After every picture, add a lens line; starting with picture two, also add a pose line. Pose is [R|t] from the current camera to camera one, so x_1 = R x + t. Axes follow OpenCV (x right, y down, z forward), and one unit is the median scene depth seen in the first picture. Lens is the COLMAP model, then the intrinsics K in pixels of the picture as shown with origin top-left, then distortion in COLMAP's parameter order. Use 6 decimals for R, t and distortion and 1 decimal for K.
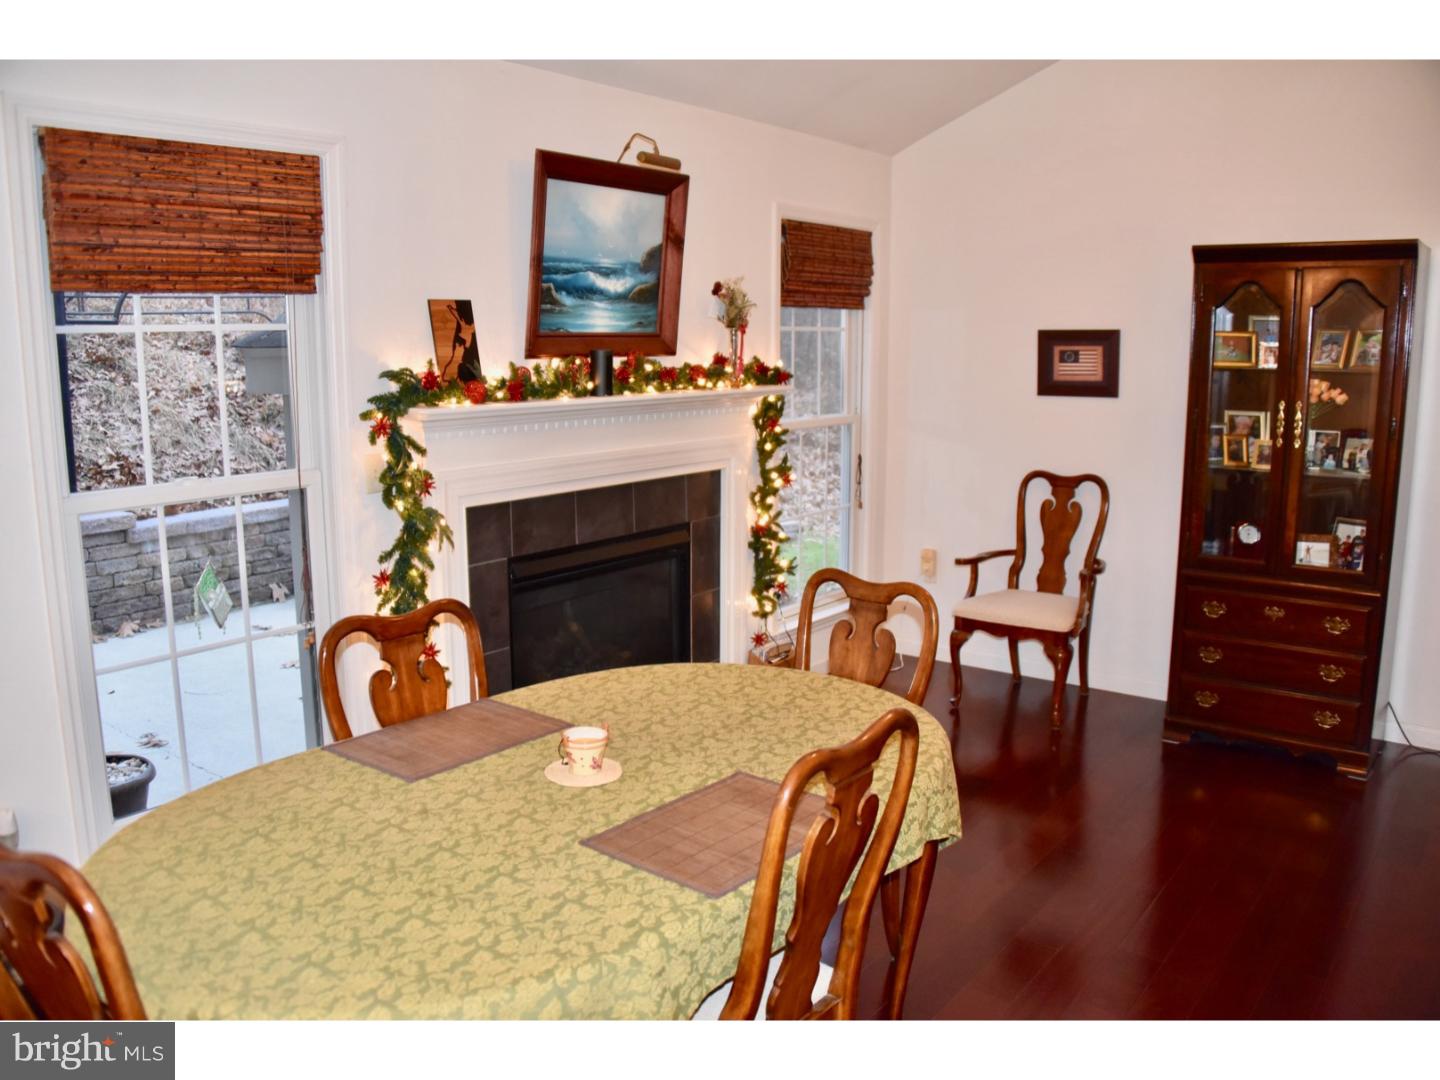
lens RADIAL K [[1156.5, 0, 717.1], [0, 1156.5, 534.3], [0, 0, 1]] dist [-0.118122, 0.036053]
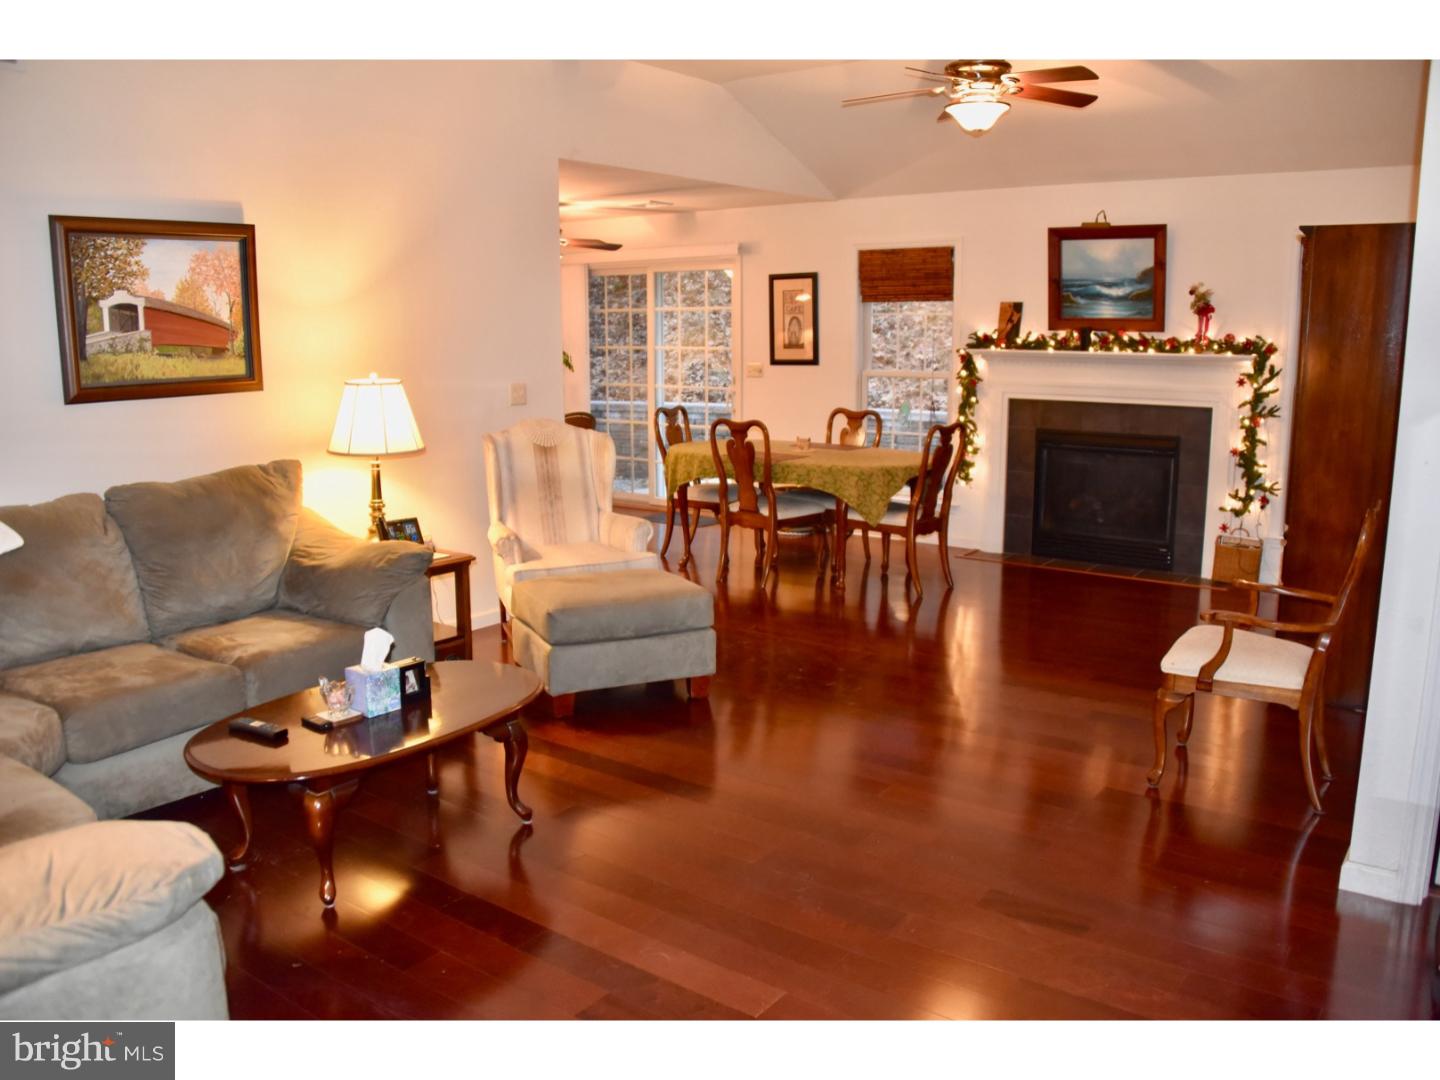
lens RADIAL K [[1156.5, 0, 722.5], [0, 1156.5, 539.4], [0, 0, 1]] dist [-0.118122, 0.036053]
pose [[0.019036, 0.187449, -0.982090, 1.835695], [-0.163647, 0.969605, 0.181894, -0.065572], [0.986335, 0.157253, 0.049133, 0.382647]]
